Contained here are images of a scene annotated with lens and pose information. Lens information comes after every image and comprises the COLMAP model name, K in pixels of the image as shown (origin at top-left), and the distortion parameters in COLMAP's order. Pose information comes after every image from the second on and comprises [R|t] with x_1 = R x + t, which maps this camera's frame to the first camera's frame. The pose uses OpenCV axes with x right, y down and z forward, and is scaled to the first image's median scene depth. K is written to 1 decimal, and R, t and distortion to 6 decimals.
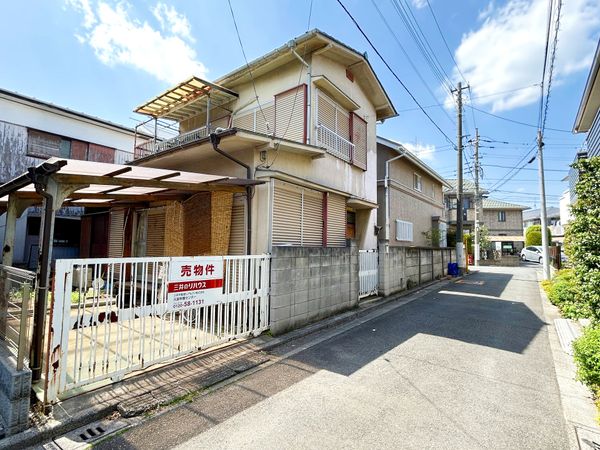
lens RADIAL K [[305.5, 0, 300.2], [0, 305.5, 225.0], [0, 0, 1]] dist [-0.007345, 0.005449]
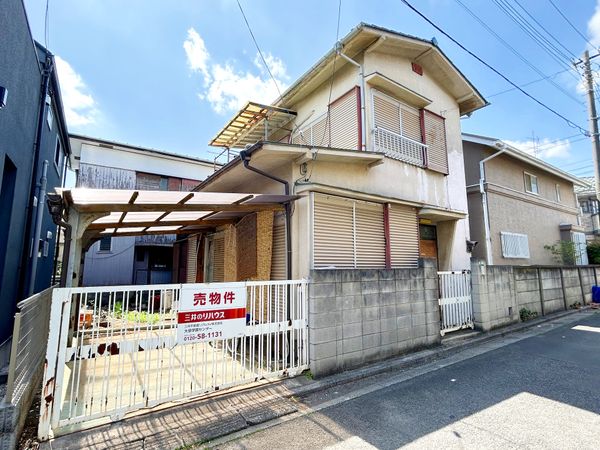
lens RADIAL K [[305.5, 0, 299.7], [0, 305.5, 224.0], [0, 0, 1]] dist [-0.007345, 0.005449]
pose [[0.945992, -0.060411, -0.318511, 0.122877], [0.038442, 0.996456, -0.074820, 0.003505], [0.321902, 0.058535, 0.944962, 0.126369]]
